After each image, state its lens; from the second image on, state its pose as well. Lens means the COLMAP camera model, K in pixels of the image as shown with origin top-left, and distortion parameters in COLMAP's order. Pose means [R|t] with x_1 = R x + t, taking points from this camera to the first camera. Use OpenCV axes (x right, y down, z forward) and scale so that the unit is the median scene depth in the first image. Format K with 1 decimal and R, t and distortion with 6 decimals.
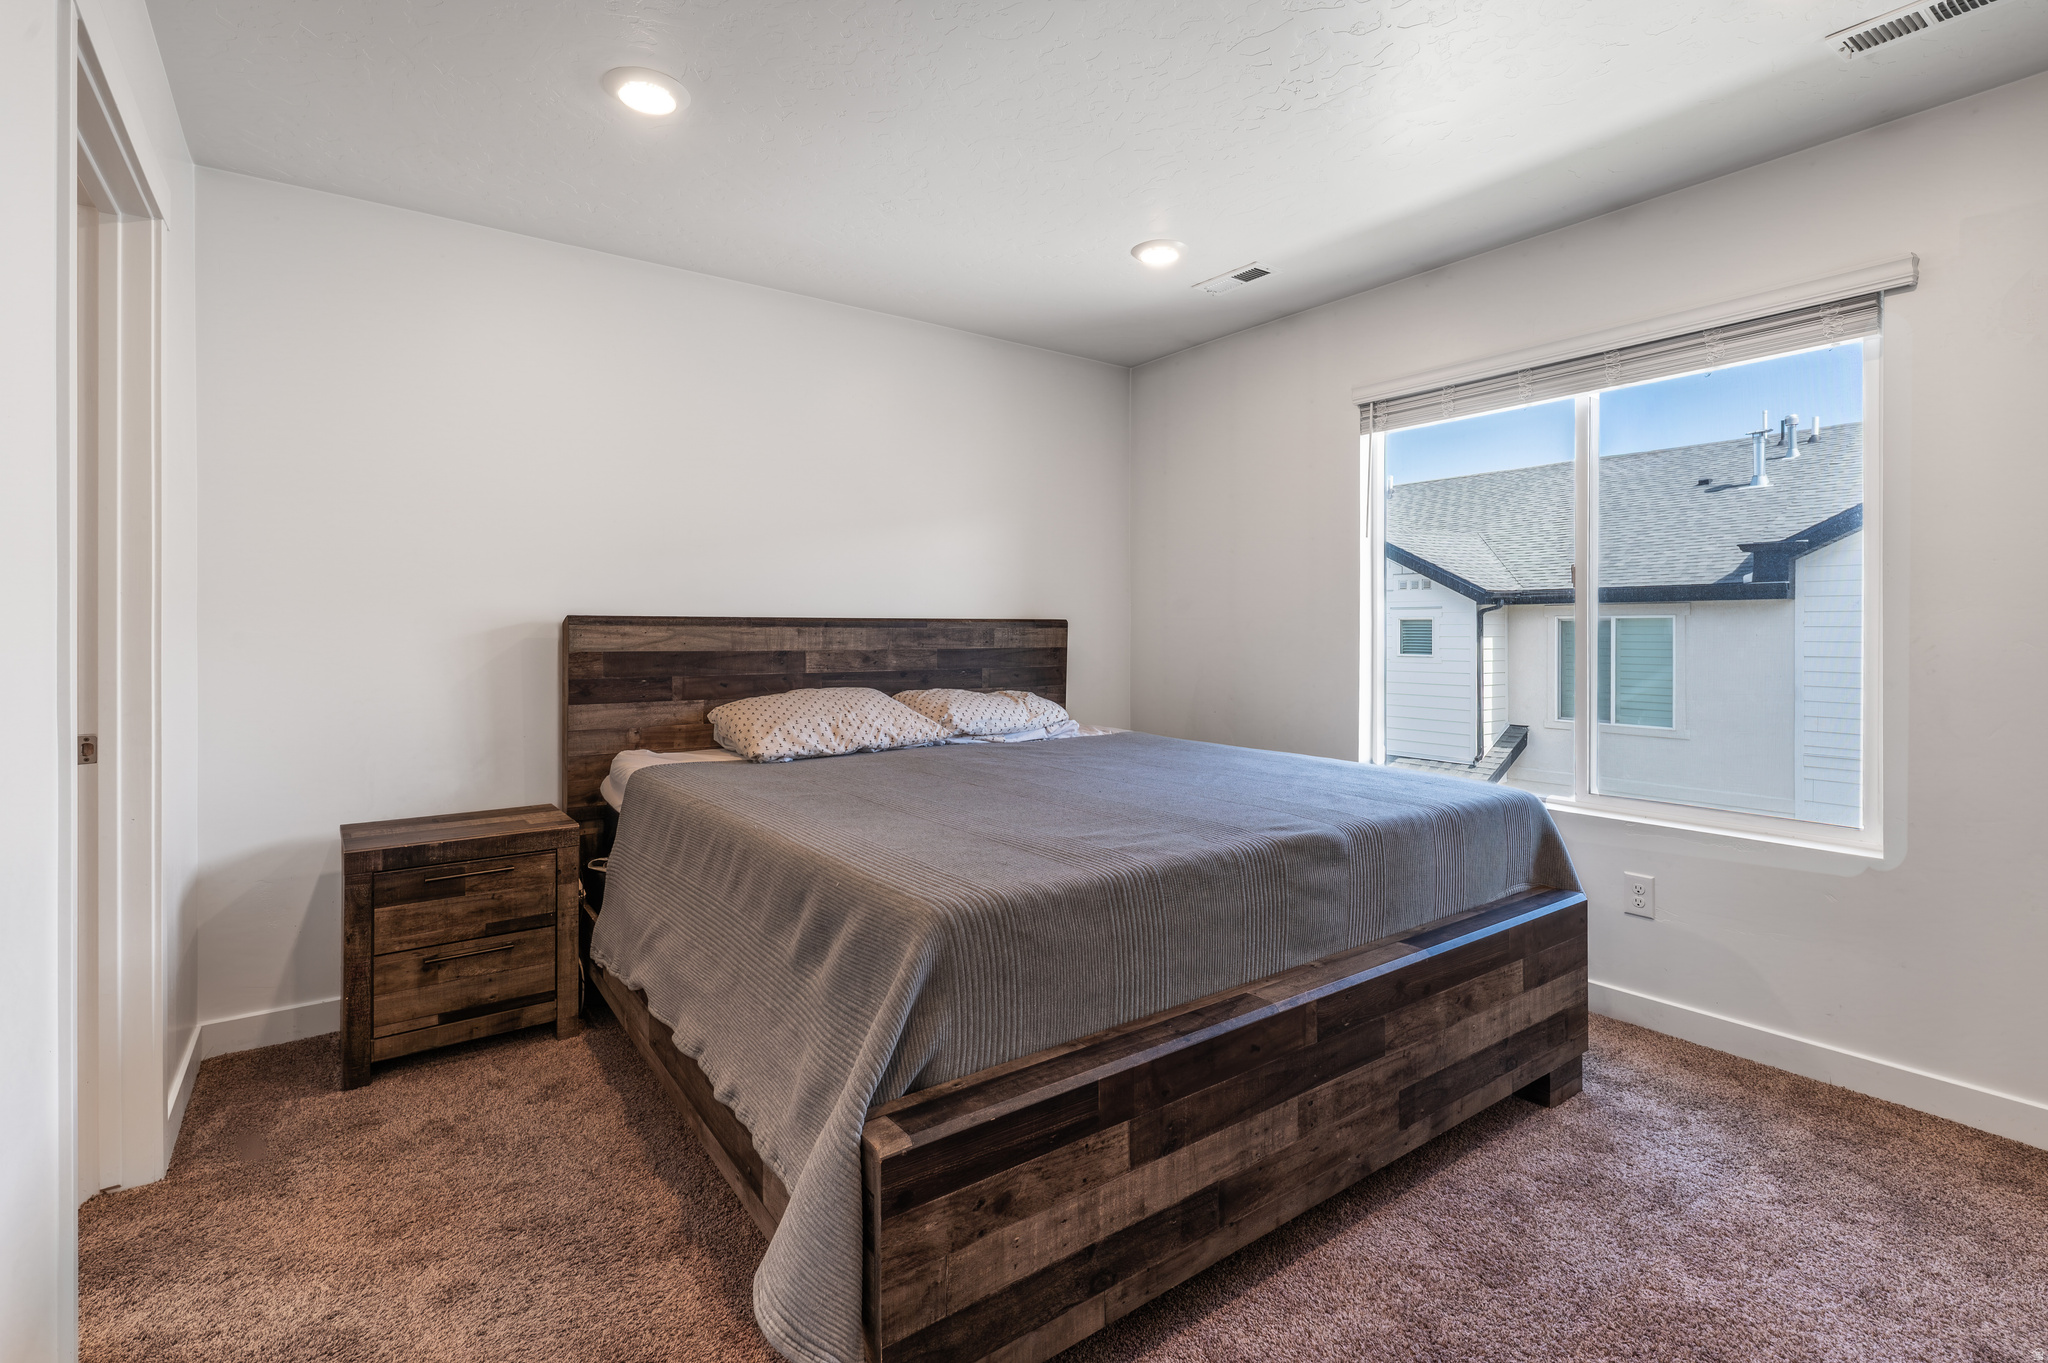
lens RADIAL K [[950.4, 0, 1028.3], [0, 950.4, 620.3], [0, 0, 1]] dist [0.000935, -0.000014]
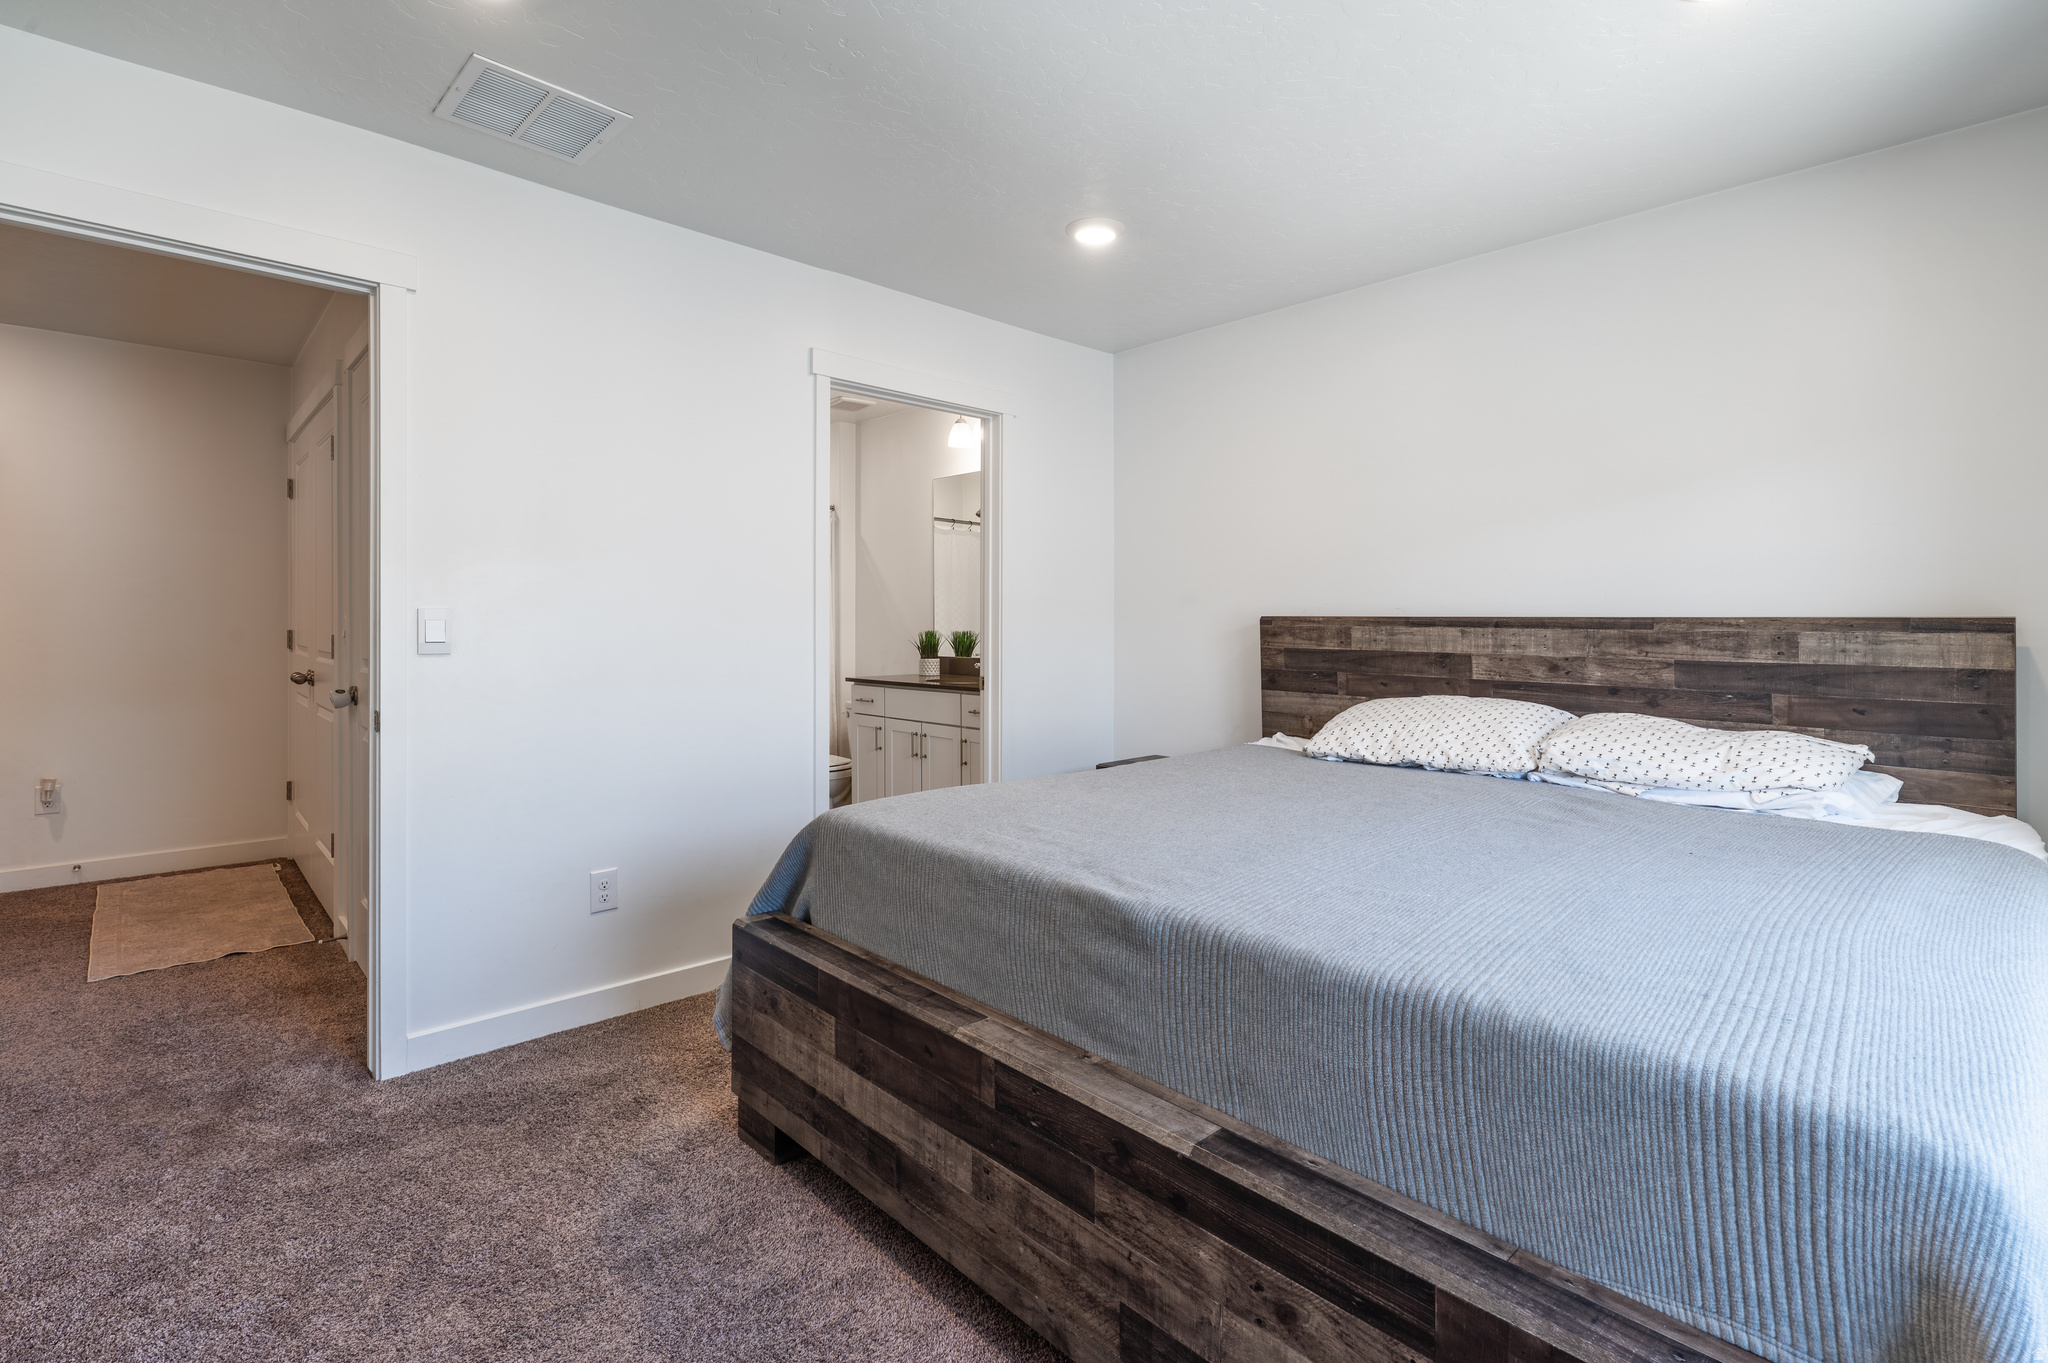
lens RADIAL K [[949.5, 0, 1024.1], [0, 949.5, 644.6], [0, 0, 1]] dist [-0.000754, 0.000132]
pose [[0.120736, 0.020657, -0.992470, 0.895971], [-0.003689, 0.999786, 0.020360, 0.010342], [0.992678, 0.001203, 0.120786, 0.727089]]
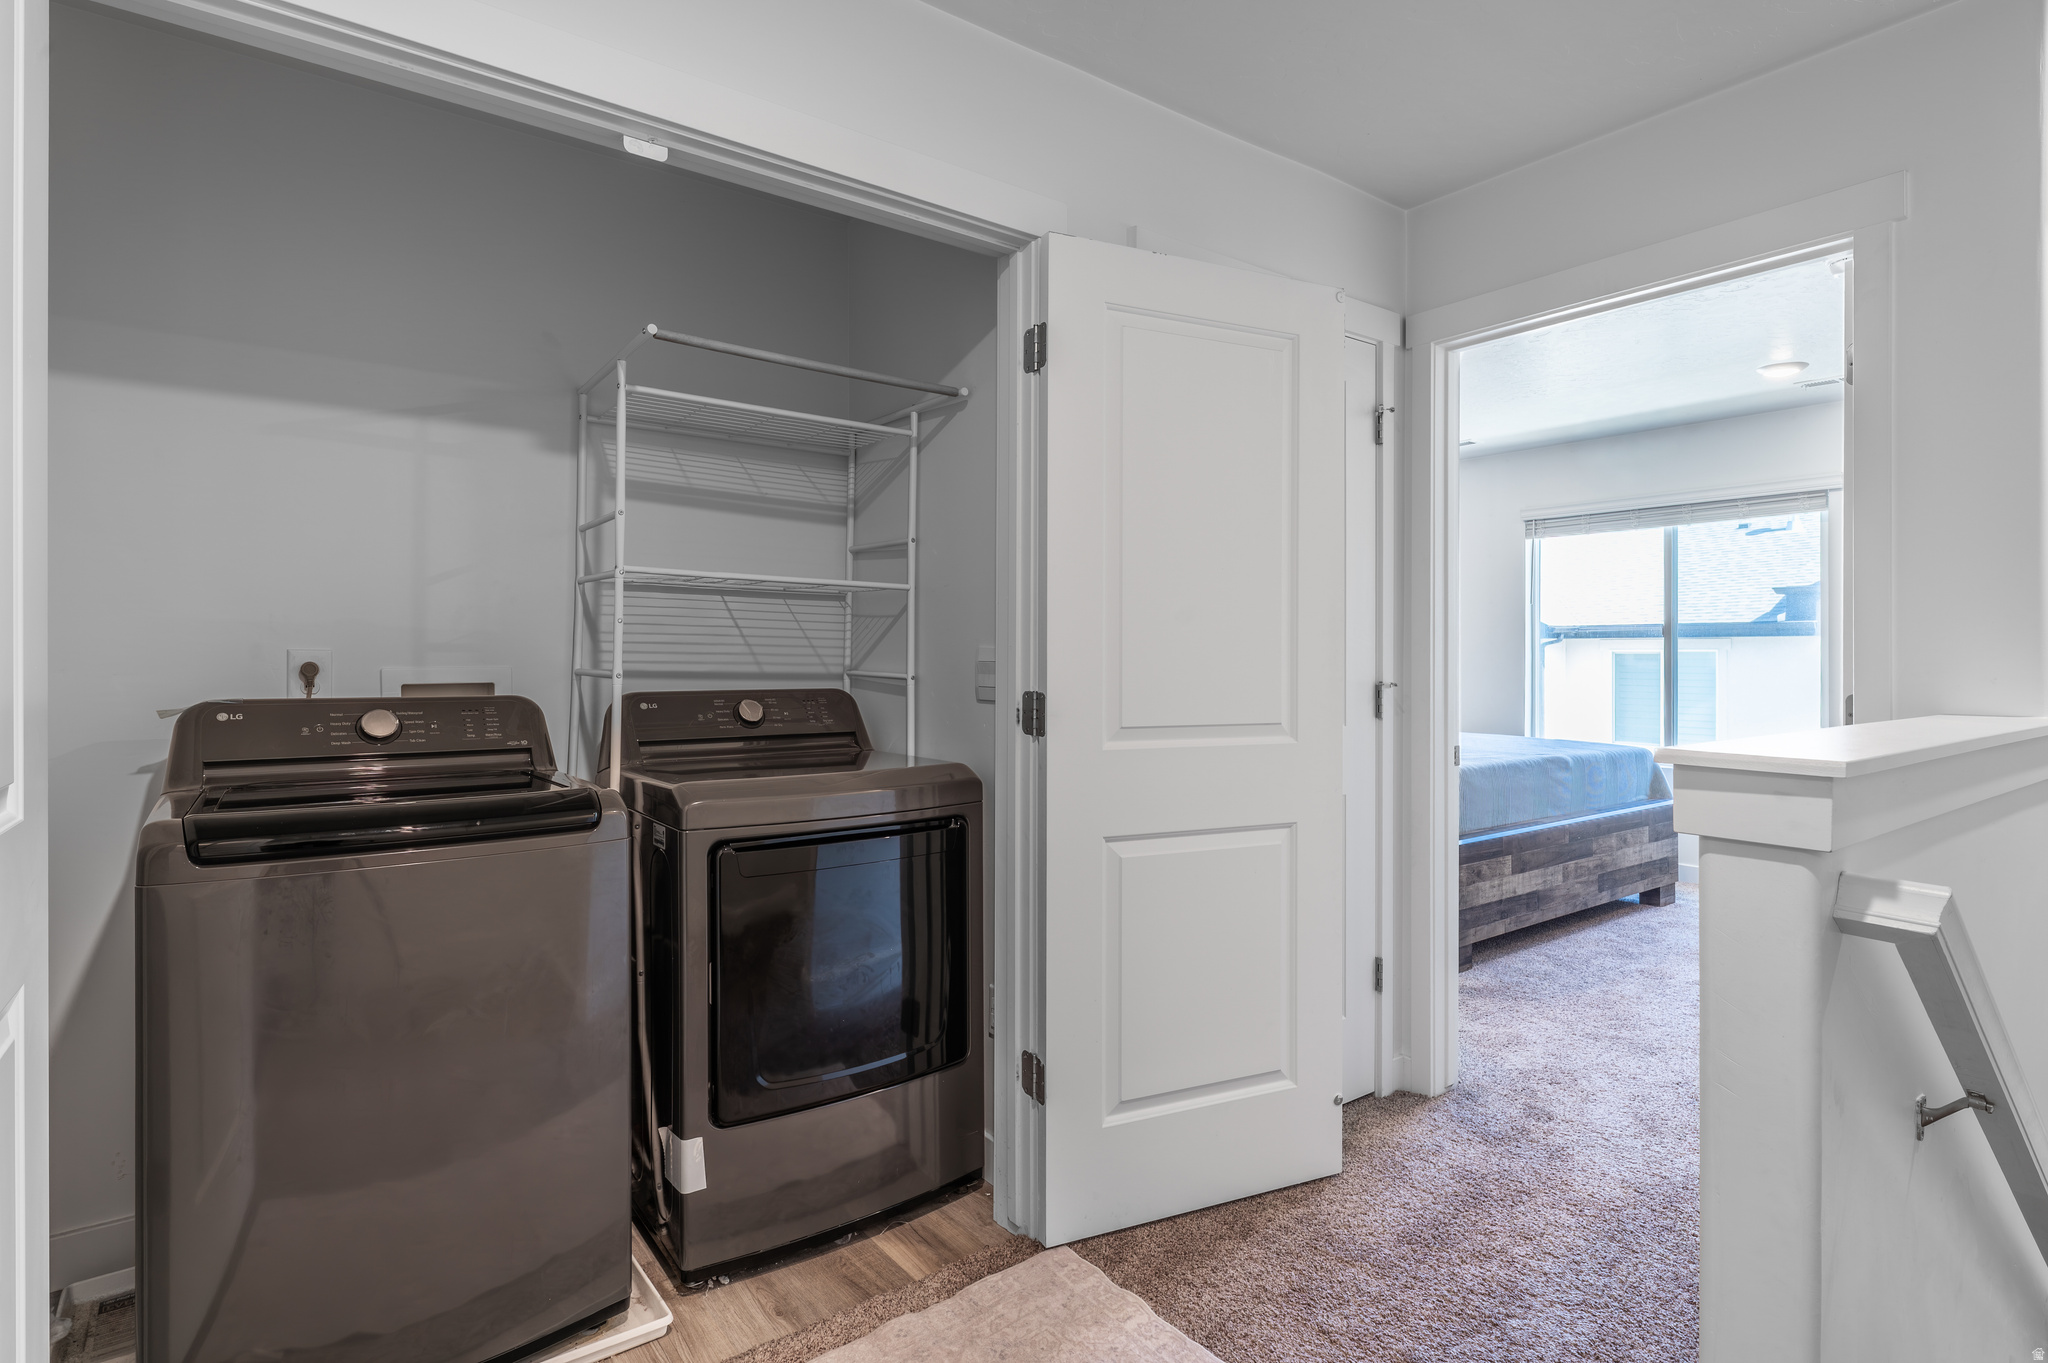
lens RADIAL K [[1052.6, 0, 1019.9], [0, 1052.6, 641.9], [0, 0, 1]] dist [0.001210, 0.000084]
pose [[0.999898, 0.003766, 0.013756, -0.826807], [-0.003667, 0.999967, -0.007186, -0.011601], [-0.013783, 0.007135, 0.999880, -1.190342]]
